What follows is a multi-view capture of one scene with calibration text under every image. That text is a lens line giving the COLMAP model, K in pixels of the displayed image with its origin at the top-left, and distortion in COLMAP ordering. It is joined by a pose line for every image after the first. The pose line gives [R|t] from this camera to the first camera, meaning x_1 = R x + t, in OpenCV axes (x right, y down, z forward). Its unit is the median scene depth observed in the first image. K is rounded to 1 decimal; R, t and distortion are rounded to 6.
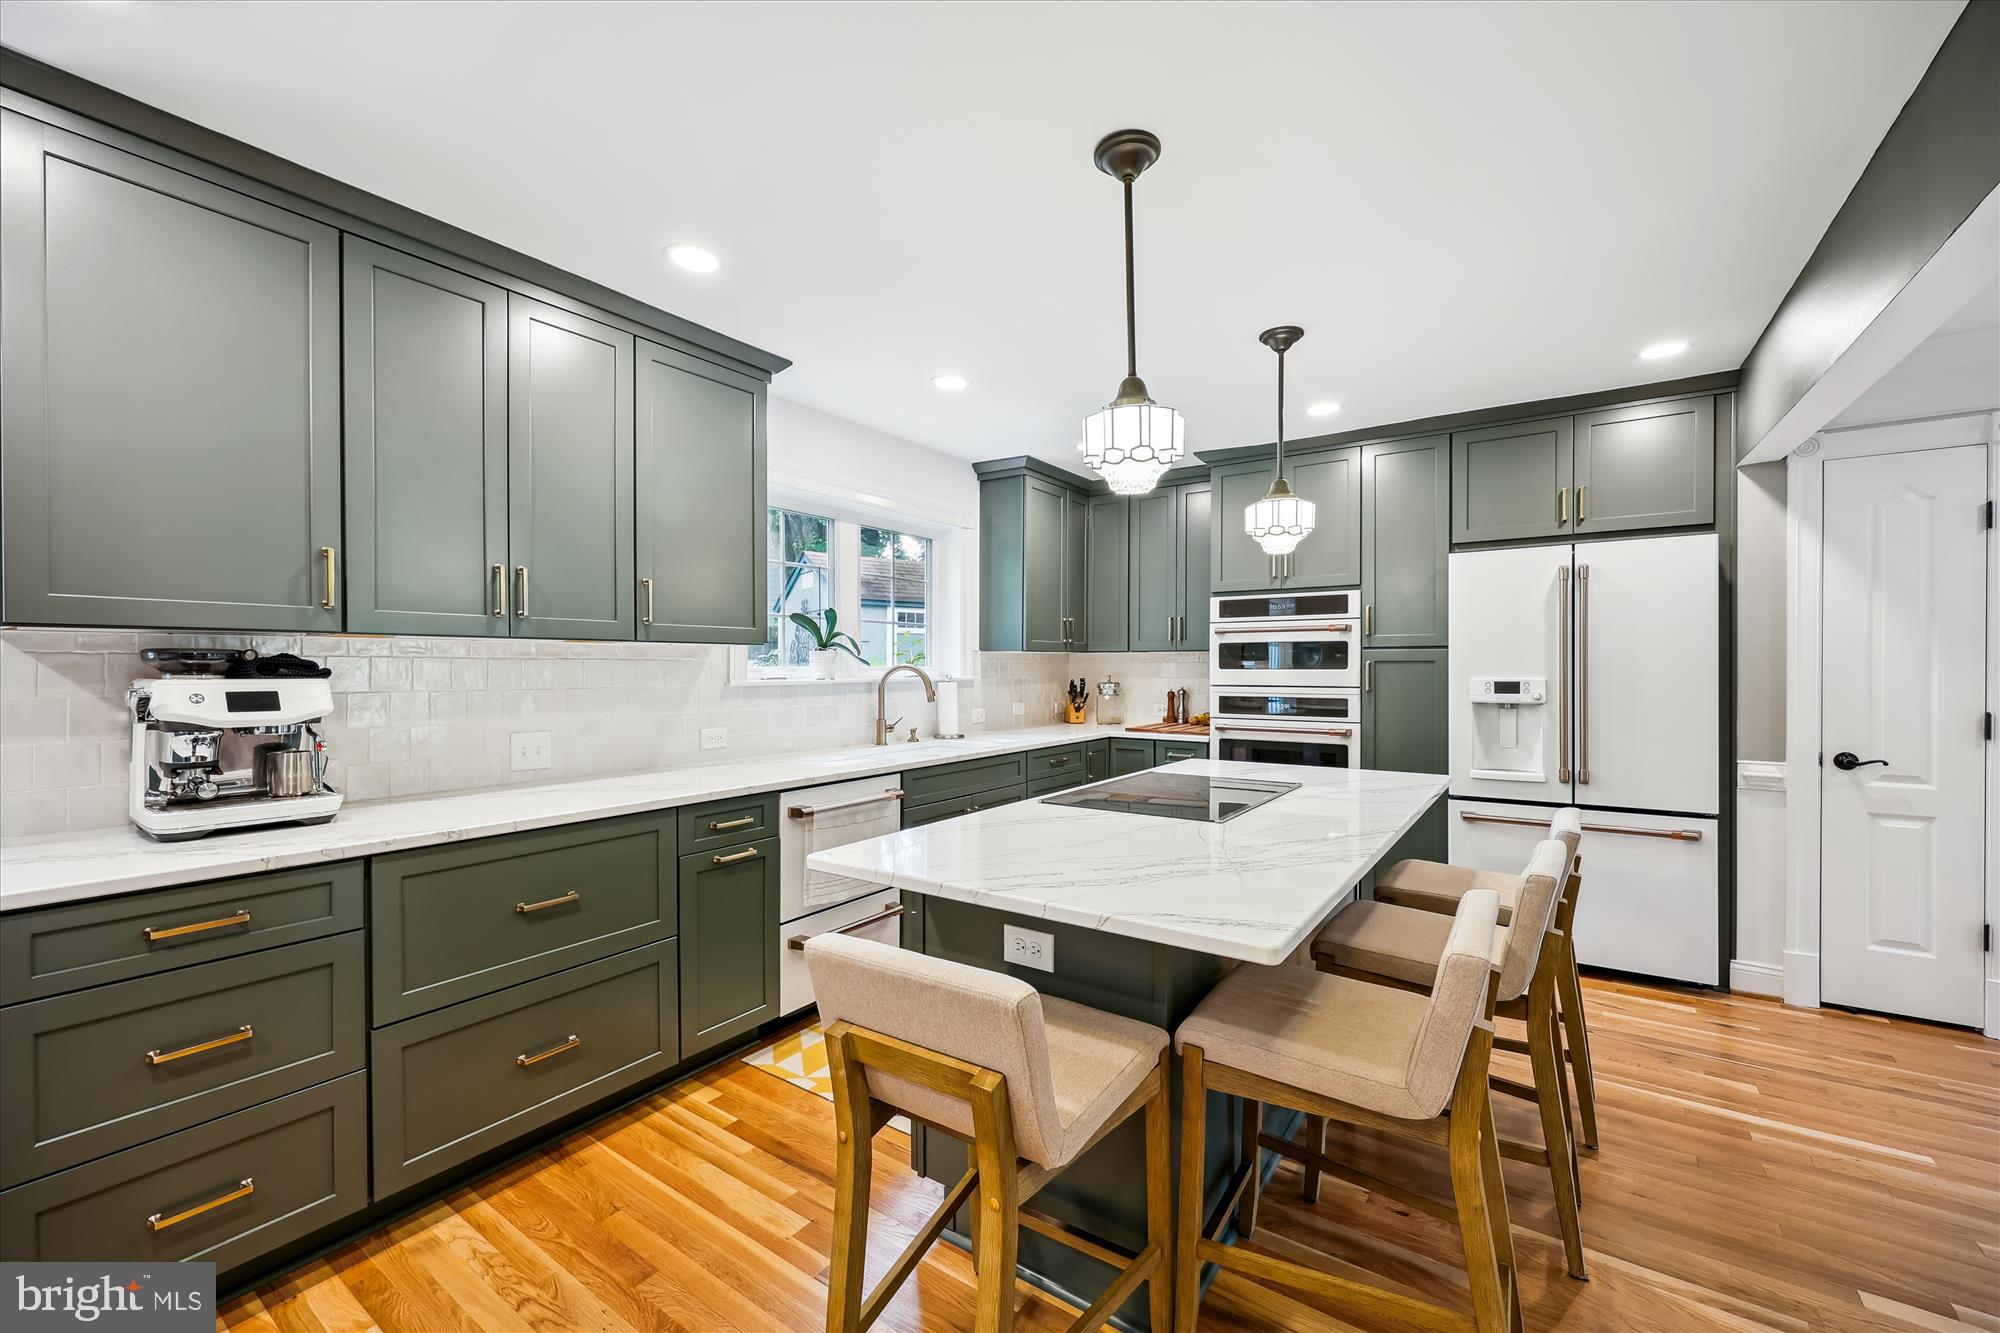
lens RADIAL K [[813.7, 0, 997.7], [0, 813.7, 663.4], [0, 0, 1]] dist [-0.000532, -0.000015]
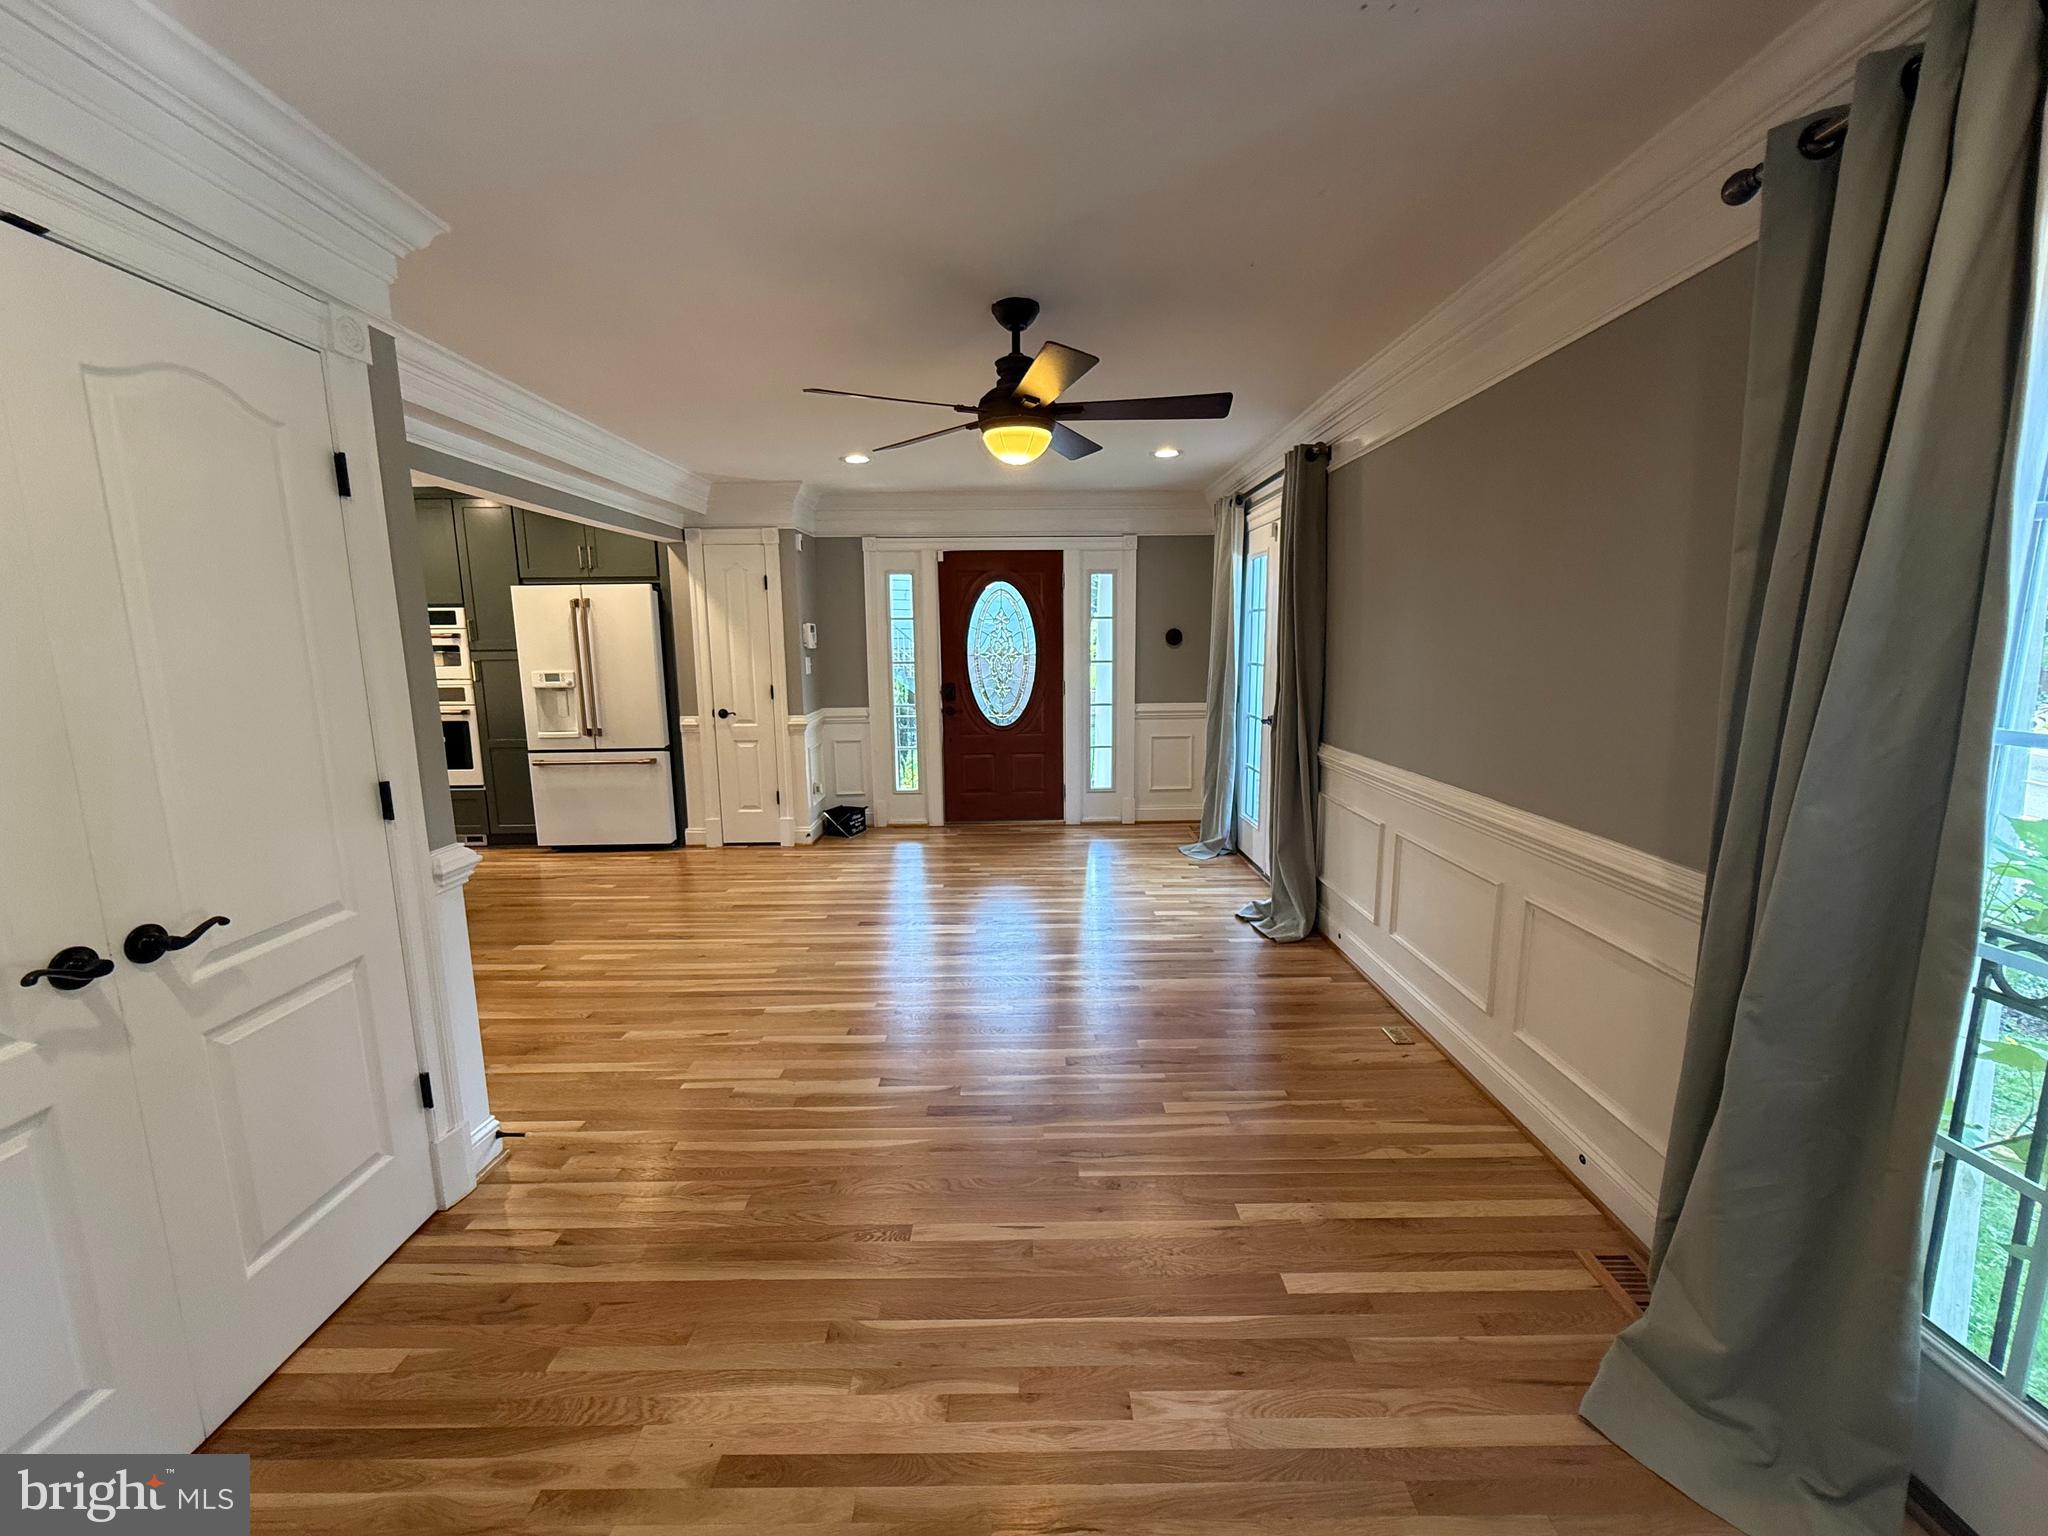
lens RADIAL K [[813.1, 0, 1024.9], [0, 813.1, 777.4], [0, 0, 1]] dist [0.003531, 0.000269]
pose [[0.822825, -0.101628, 0.559135, 0.500602], [0.008298, 0.985924, 0.166991, -0.034510], [-0.568235, -0.132765, 0.812085, -0.804919]]
